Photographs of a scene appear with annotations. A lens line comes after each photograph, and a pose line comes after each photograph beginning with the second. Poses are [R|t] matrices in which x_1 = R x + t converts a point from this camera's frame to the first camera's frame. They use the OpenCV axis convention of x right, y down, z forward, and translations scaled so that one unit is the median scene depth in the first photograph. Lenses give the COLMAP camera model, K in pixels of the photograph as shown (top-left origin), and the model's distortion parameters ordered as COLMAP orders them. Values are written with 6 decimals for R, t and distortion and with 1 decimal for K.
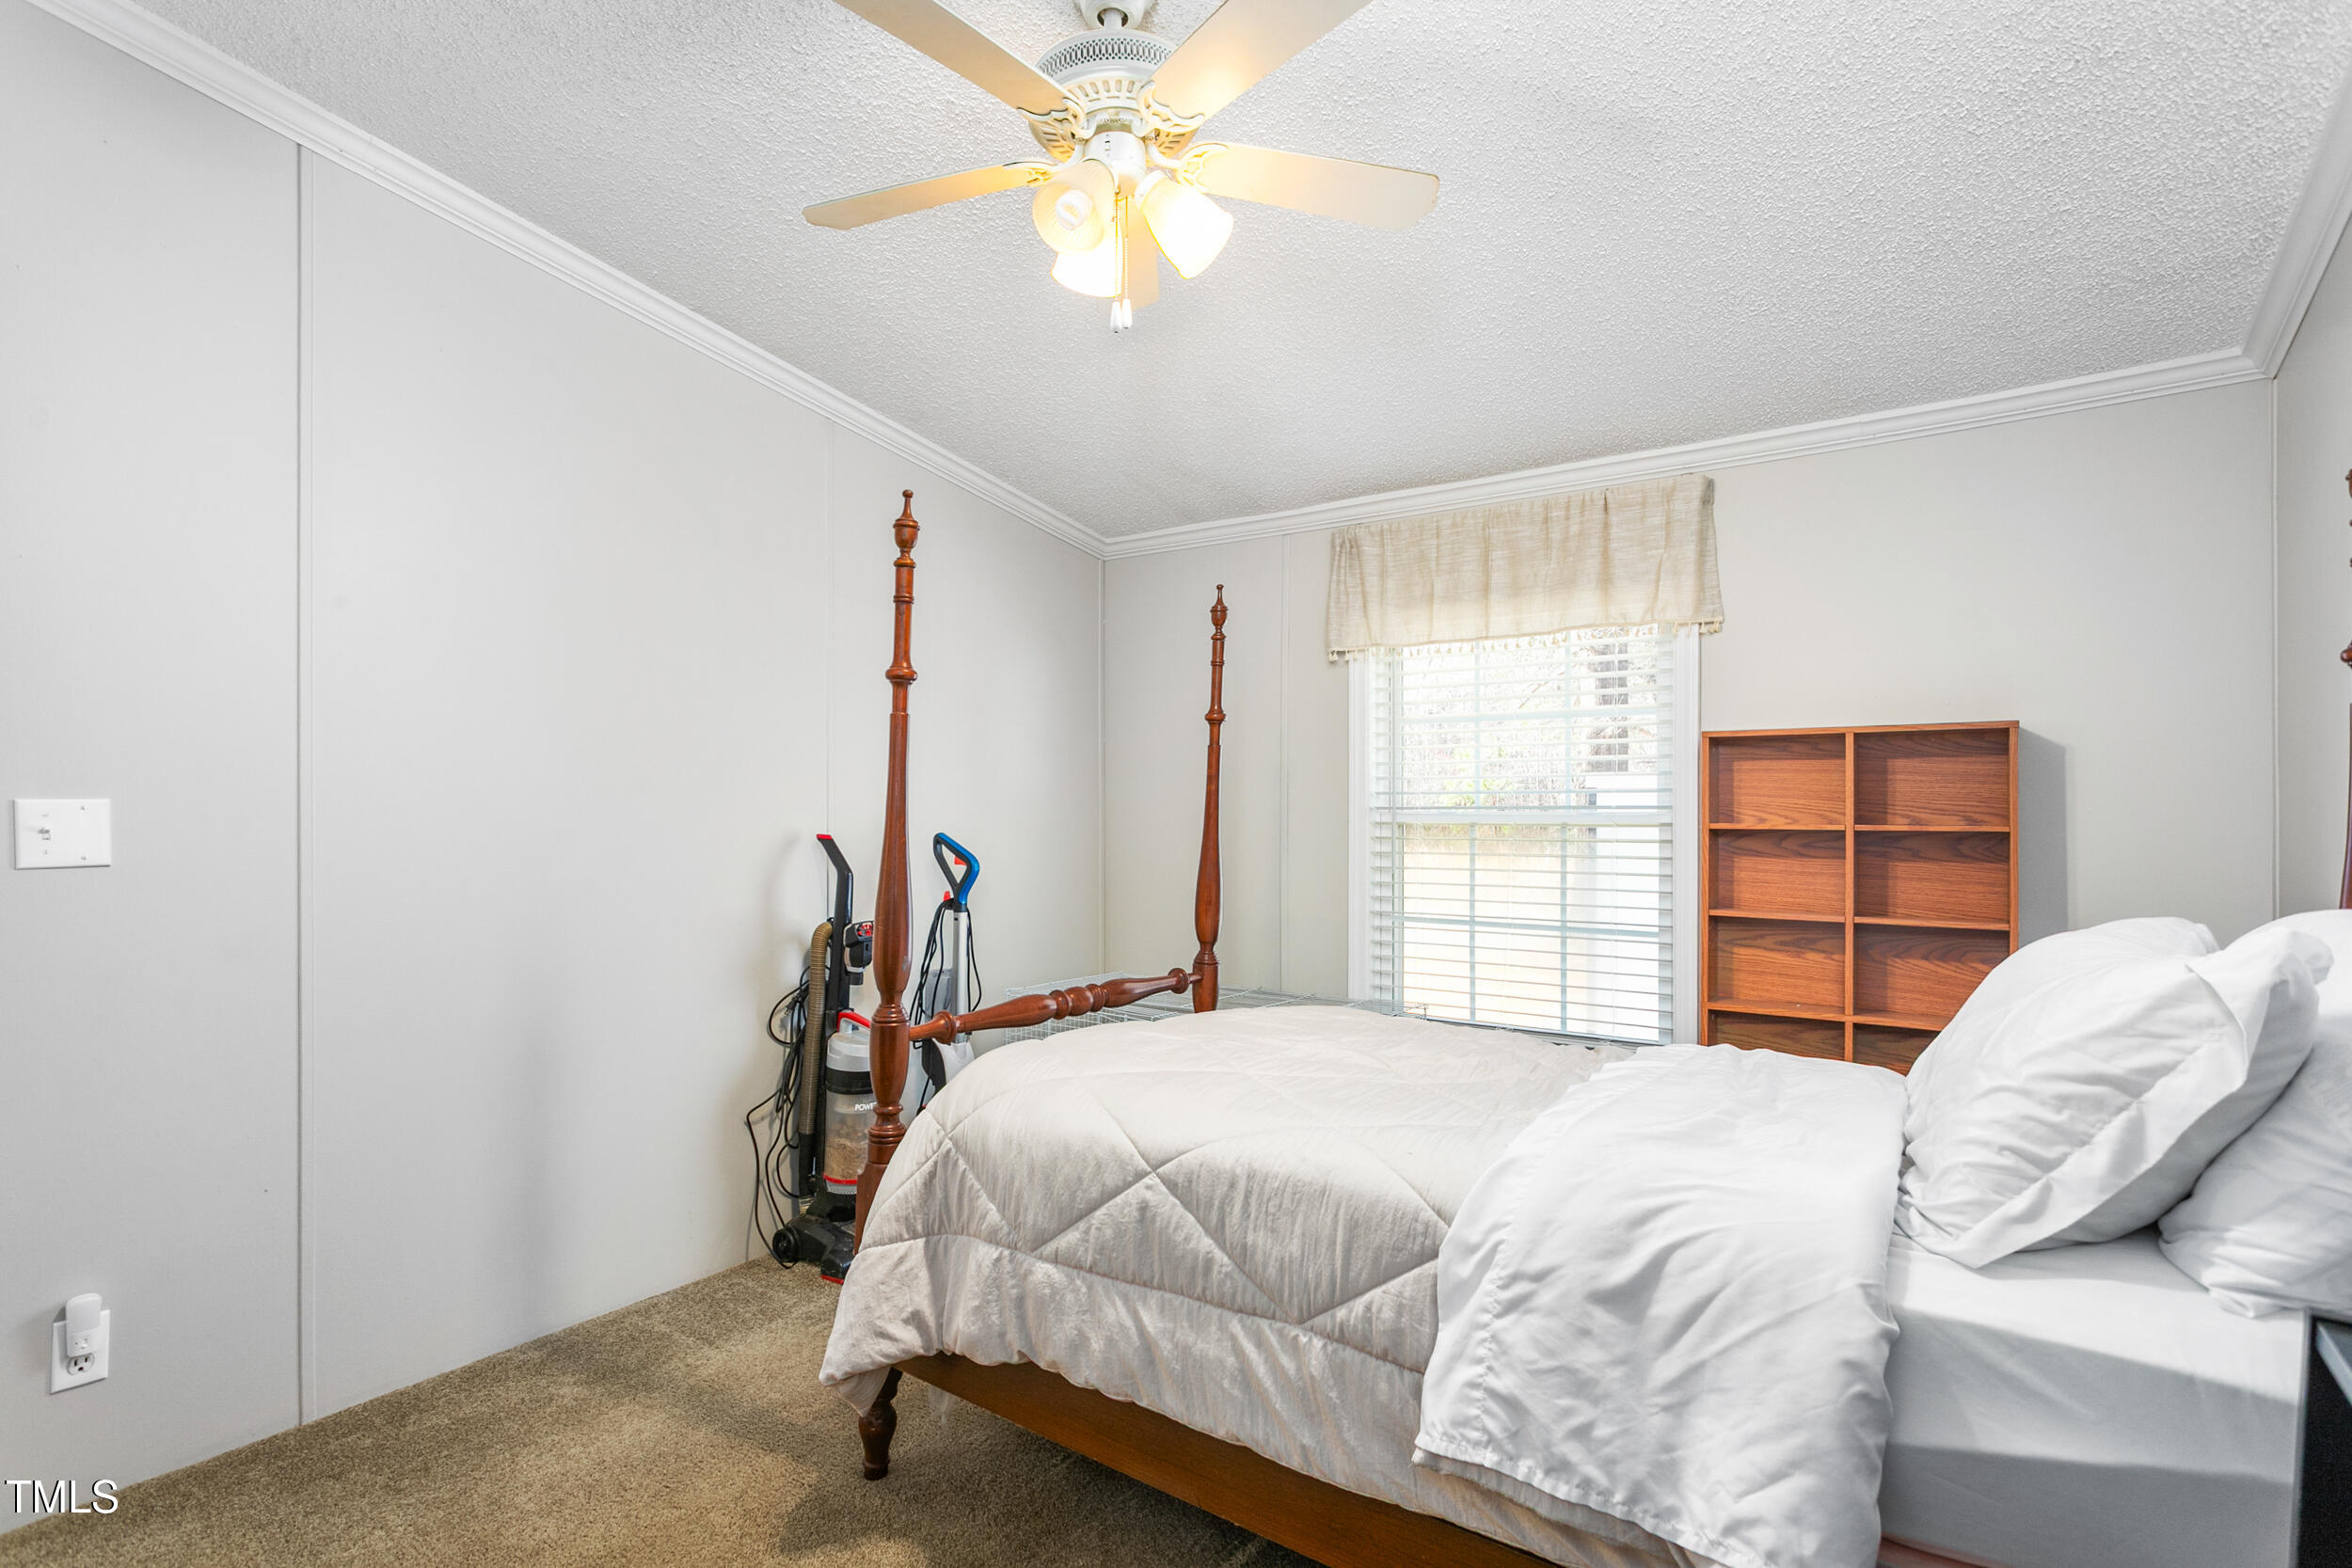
lens RADIAL K [[1163.0, 0, 1175.5], [0, 1163.0, 820.2], [0, 0, 1]] dist [0.000441, -0.000001]
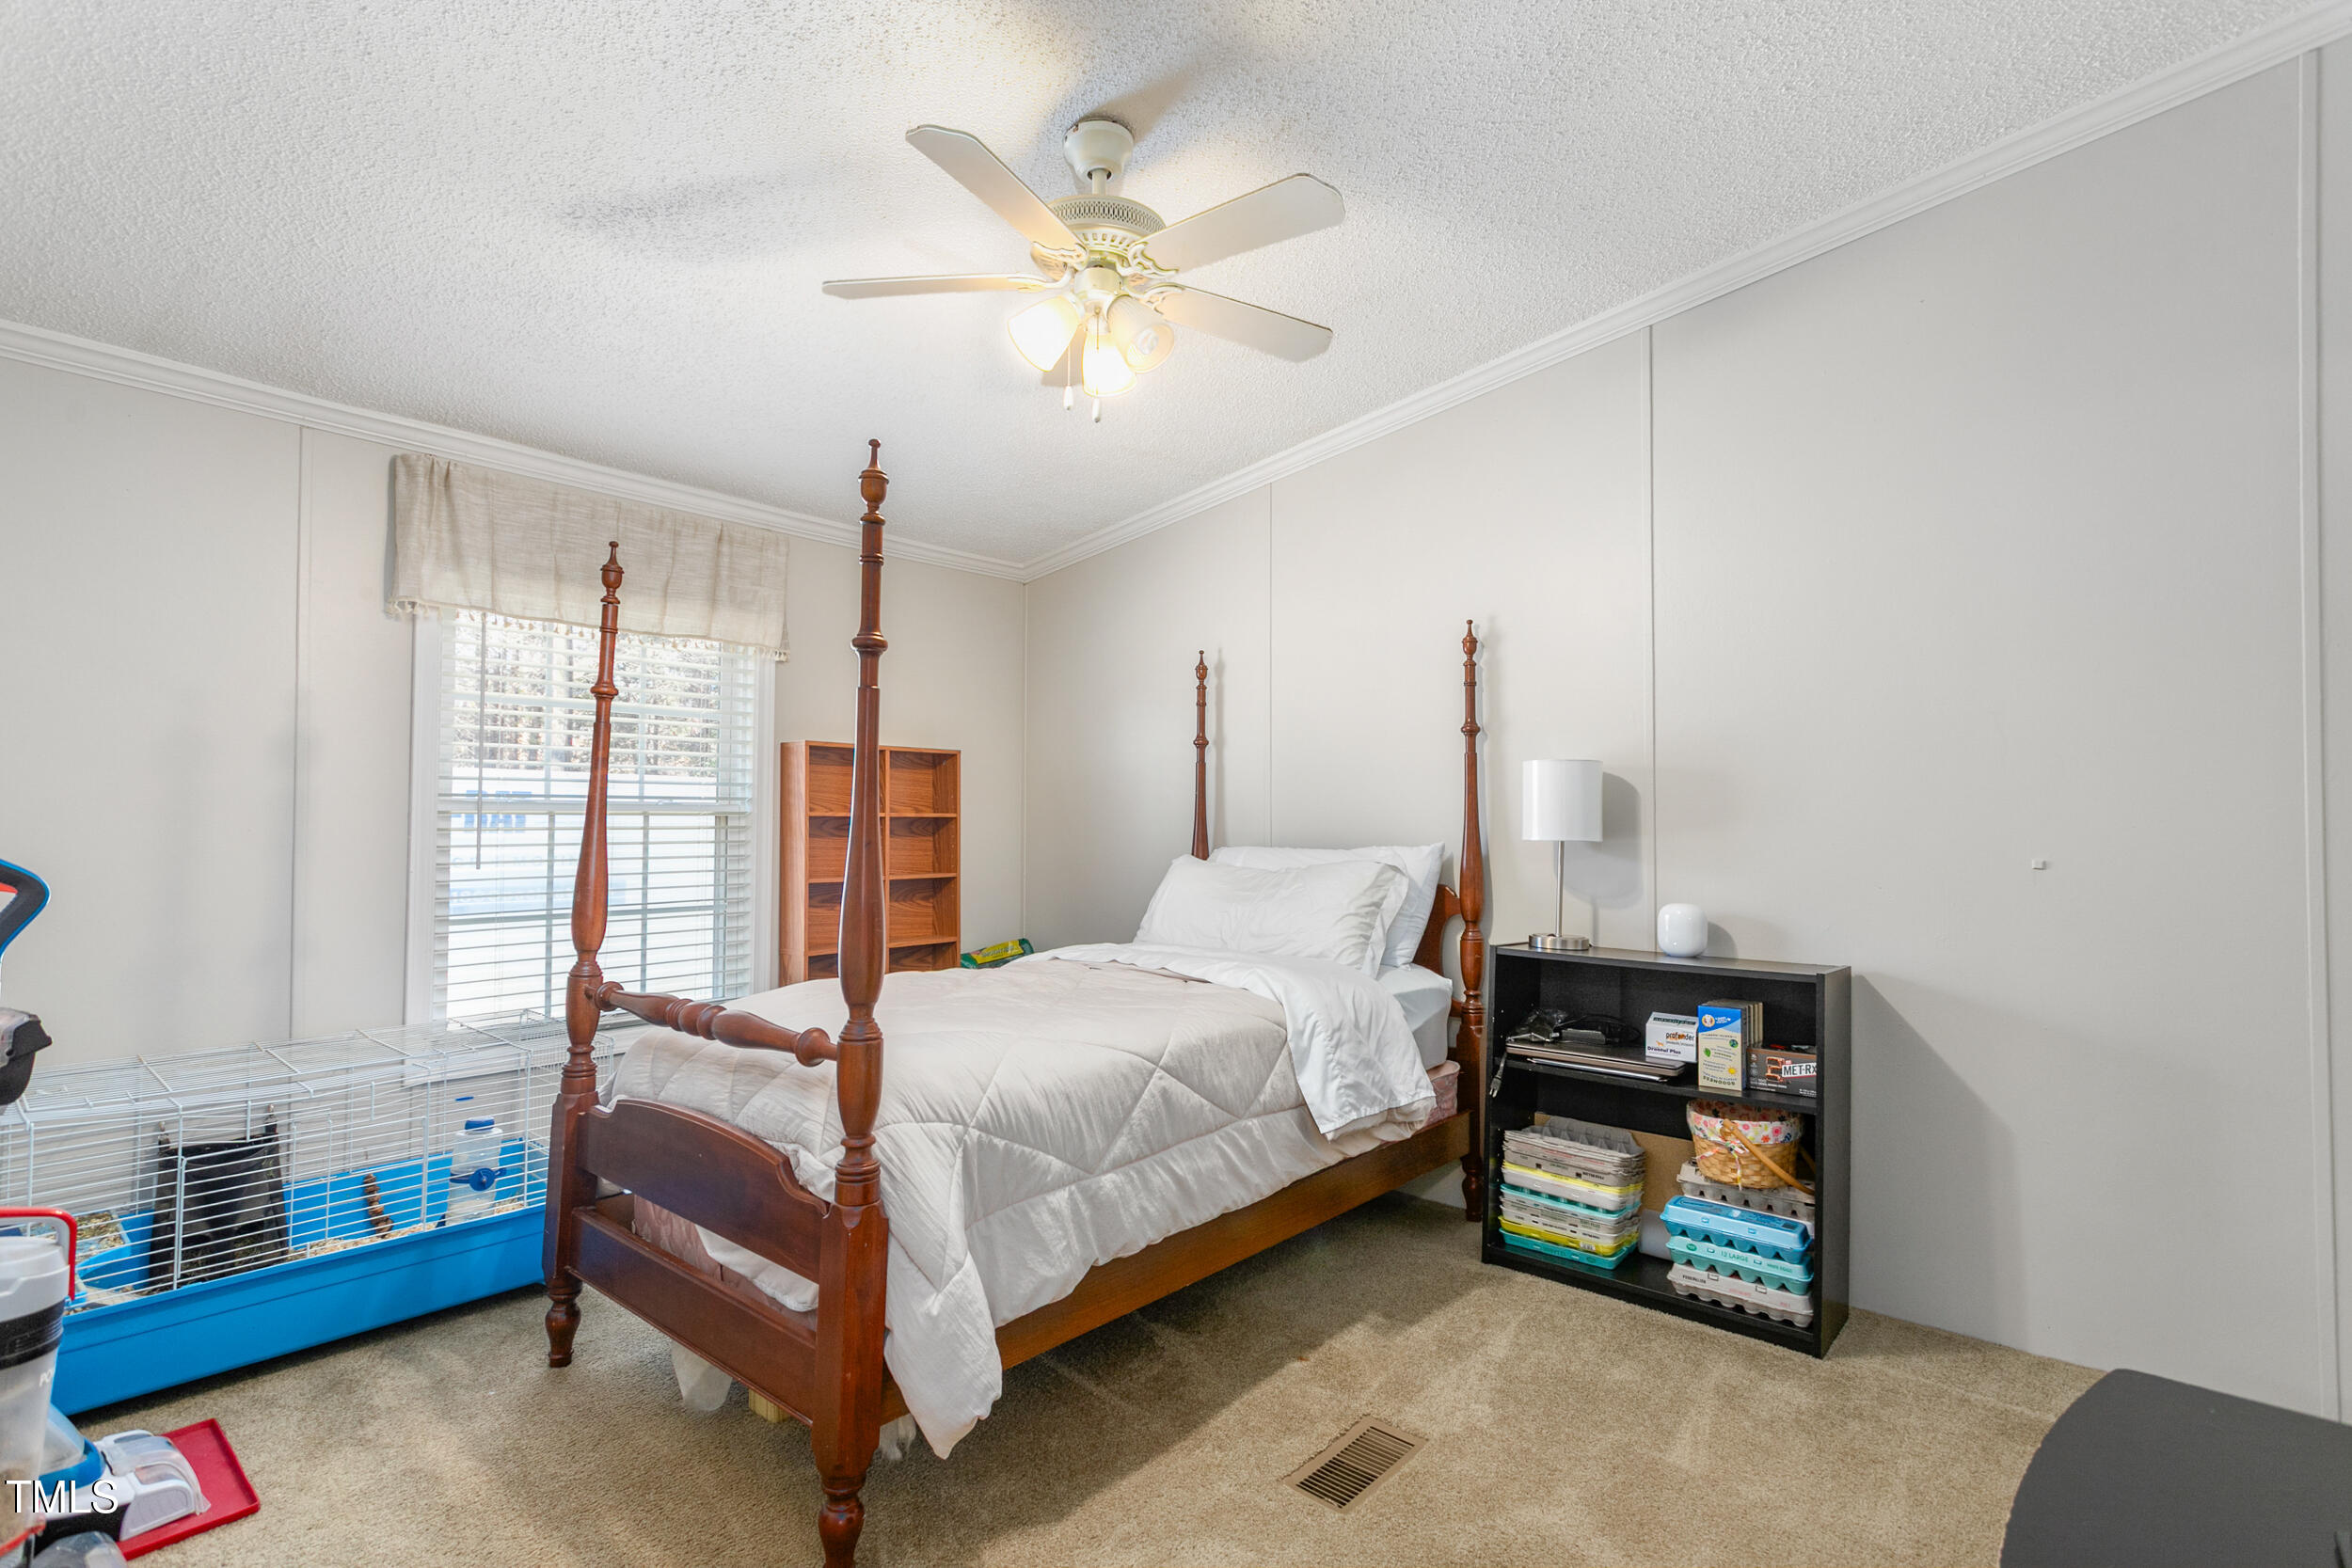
lens RADIAL K [[1146.7, 0, 1175.9], [0, 1146.7, 802.3], [0, 0, 1]] dist [-0.002462, -0.000009]
pose [[0.070203, 0.007762, 0.997503, -1.336526], [-0.001461, 0.999969, -0.007679, 0.001259], [-0.997532, -0.000918, 0.070213, 0.865526]]
